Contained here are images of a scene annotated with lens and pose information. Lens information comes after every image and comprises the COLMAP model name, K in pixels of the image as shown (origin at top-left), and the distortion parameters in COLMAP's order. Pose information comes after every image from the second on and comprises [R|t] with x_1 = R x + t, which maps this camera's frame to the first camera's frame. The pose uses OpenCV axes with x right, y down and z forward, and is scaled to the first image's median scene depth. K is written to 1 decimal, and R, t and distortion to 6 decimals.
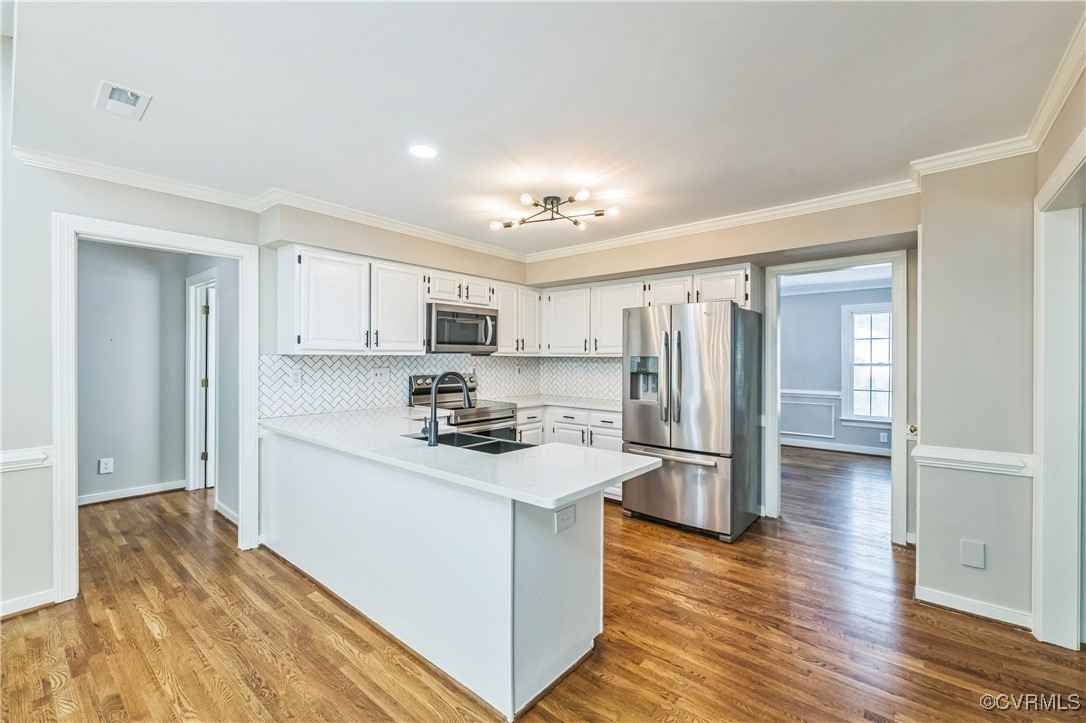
lens RADIAL K [[452.6, 0, 543.5], [0, 452.6, 360.6], [0, 0, 1]] dist [0.001175, 0.000129]
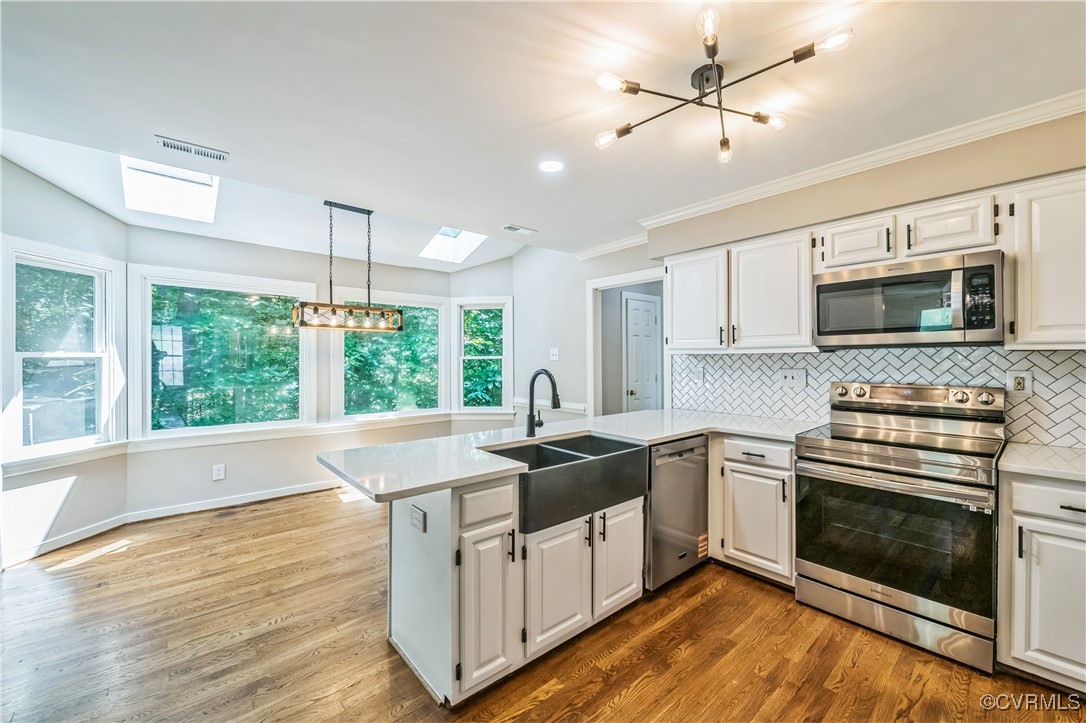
lens RADIAL K [[430.4, 0, 544.4], [0, 430.4, 360.0], [0, 0, 1]] dist [0.000734, 0.000027]
pose [[-0.148490, -0.001360, -0.988913, 0.457224], [-0.006338, 0.999980, -0.000424, 0.003182], [0.988894, 0.006205, -0.148495, 0.692728]]
